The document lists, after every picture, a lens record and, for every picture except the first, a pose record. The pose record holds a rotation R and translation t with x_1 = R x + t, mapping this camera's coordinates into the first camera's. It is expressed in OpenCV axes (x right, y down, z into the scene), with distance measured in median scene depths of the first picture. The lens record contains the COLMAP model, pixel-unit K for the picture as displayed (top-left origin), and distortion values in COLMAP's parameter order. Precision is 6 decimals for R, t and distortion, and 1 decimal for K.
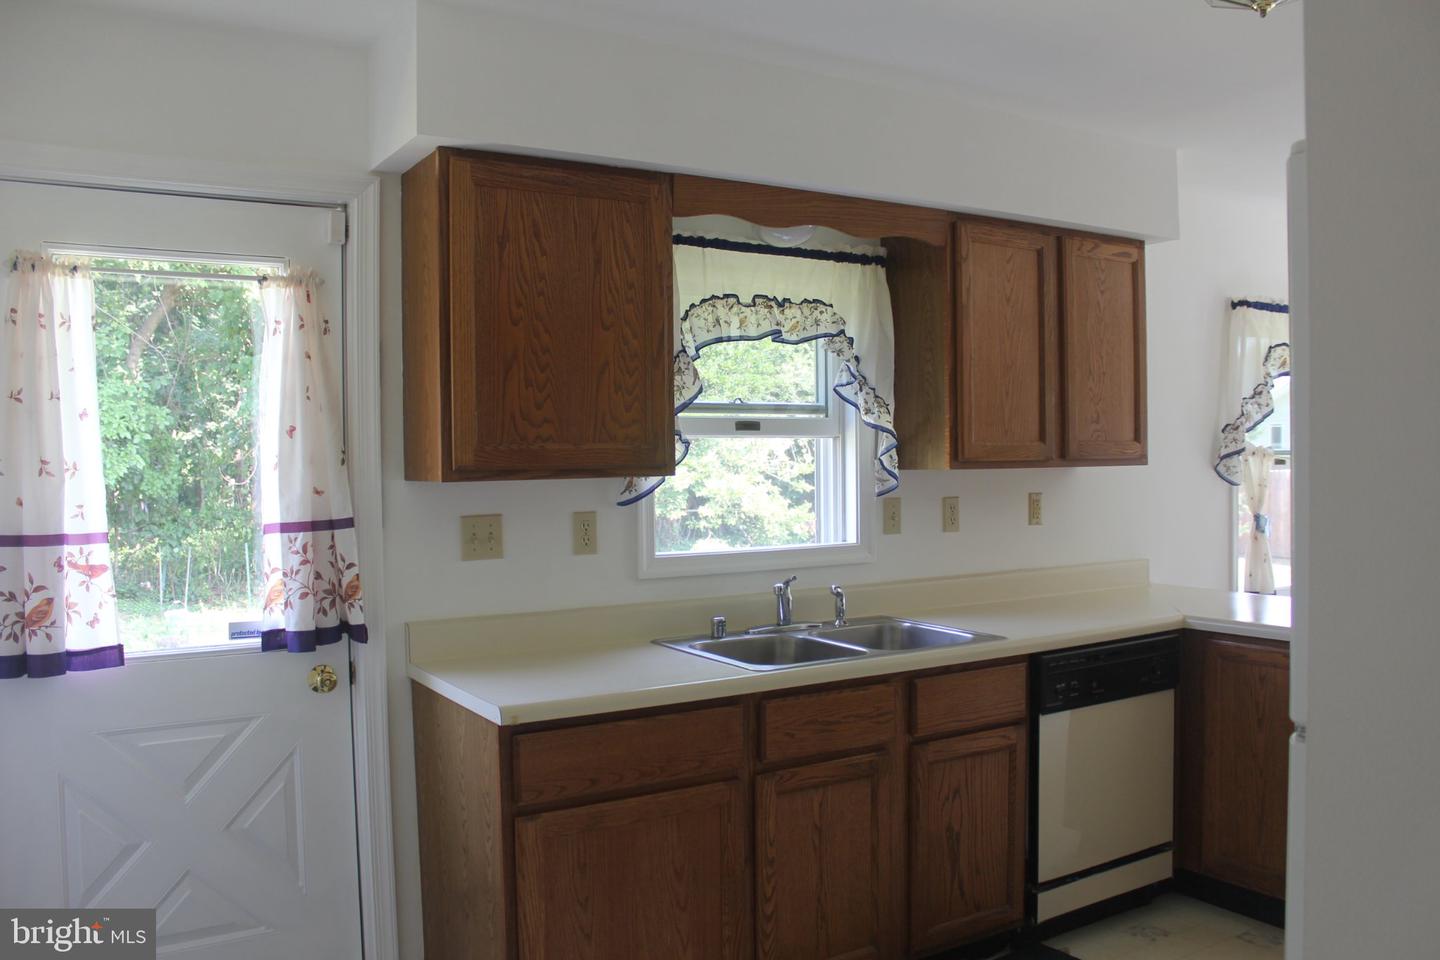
lens RADIAL K [[1188.1, 0, 716.2], [0, 1188.1, 488.2], [0, 0, 1]] dist [-0.156503, 0.135977]
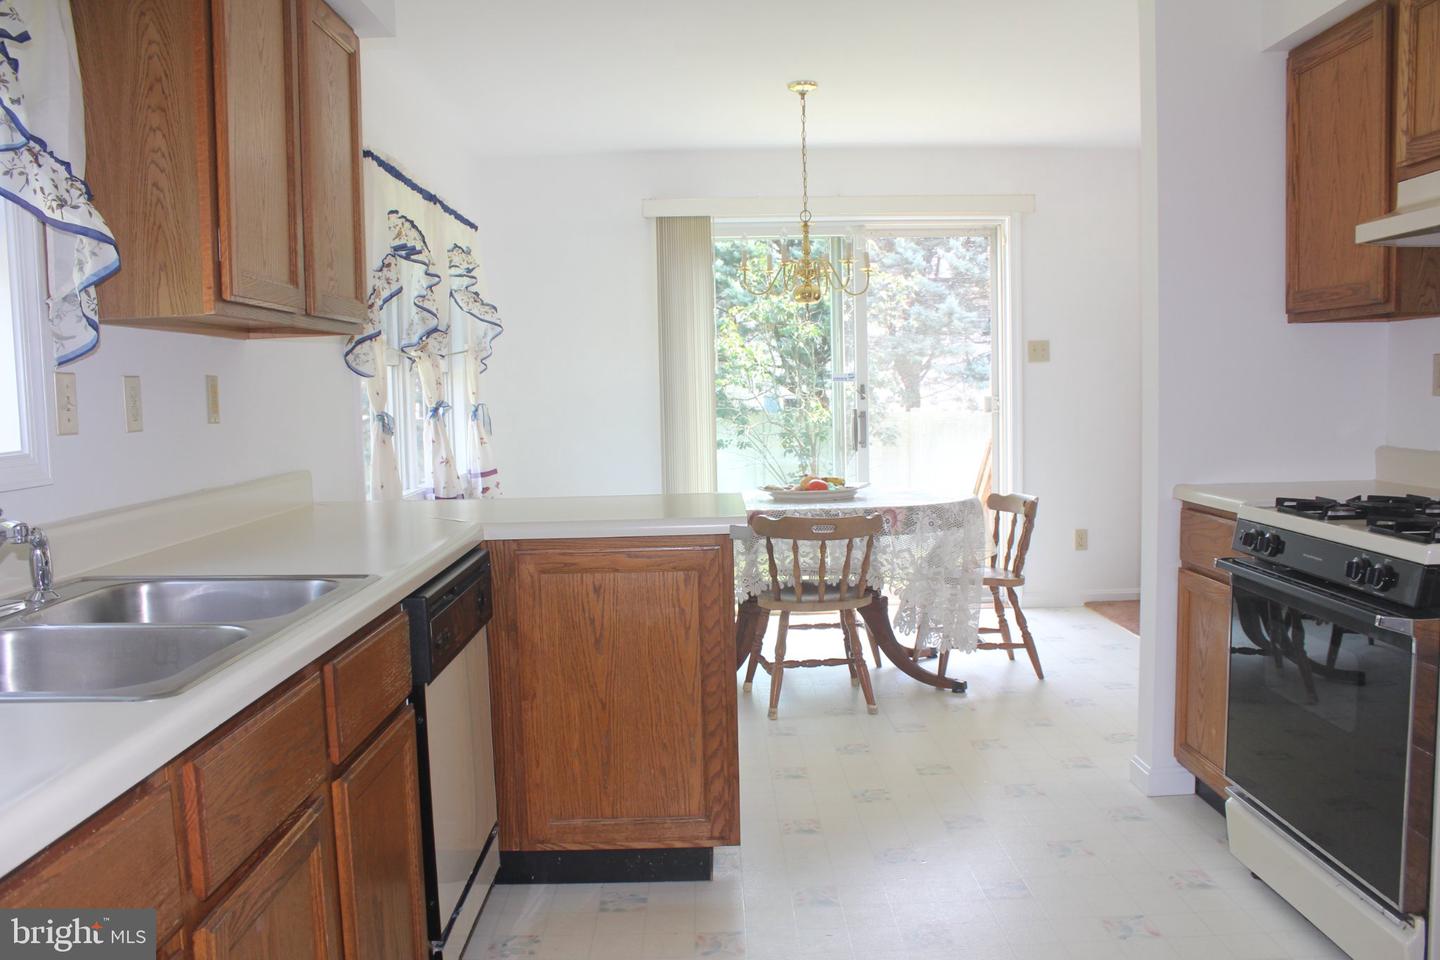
lens RADIAL K [[1188.1, 0, 716.2], [0, 1188.1, 488.2], [0, 0, 1]] dist [-0.156503, 0.135977]
pose [[0.530512, -0.074314, 0.844413, -0.157711], [0.040765, 0.997234, 0.062152, 0.043686], [-0.846696, 0.001450, 0.532074, 0.449125]]
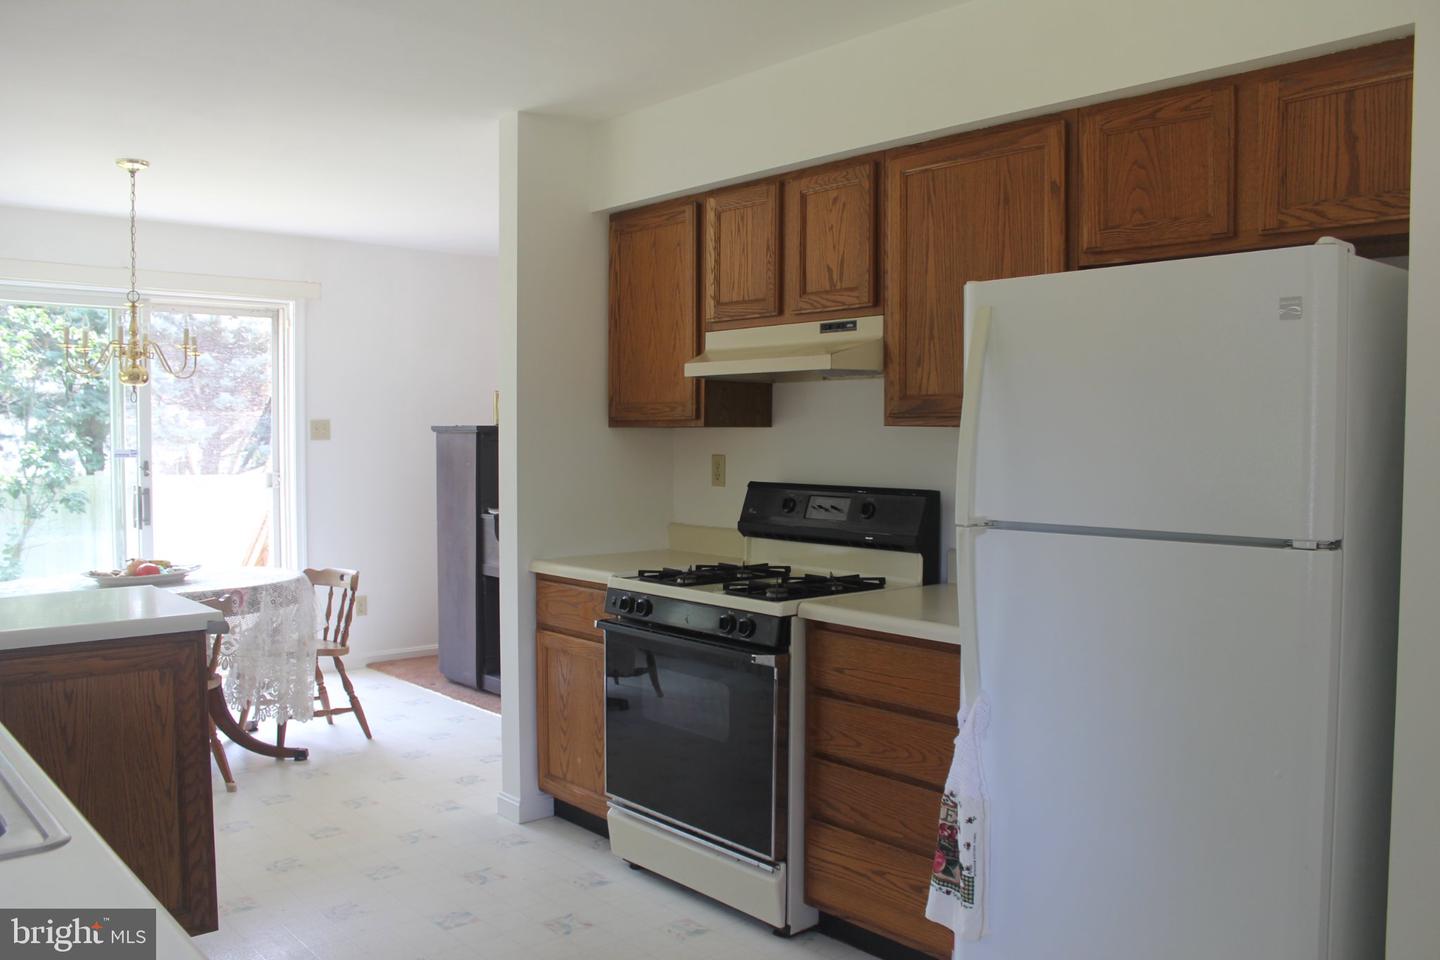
lens RADIAL K [[1188.1, 0, 716.2], [0, 1188.1, 488.2], [0, 0, 1]] dist [-0.156503, 0.135977]
pose [[-0.144978, -0.035355, 0.988803, -0.321971], [0.026065, 0.998878, 0.039537, 0.005058], [-0.989092, 0.031505, -0.143894, 0.614332]]
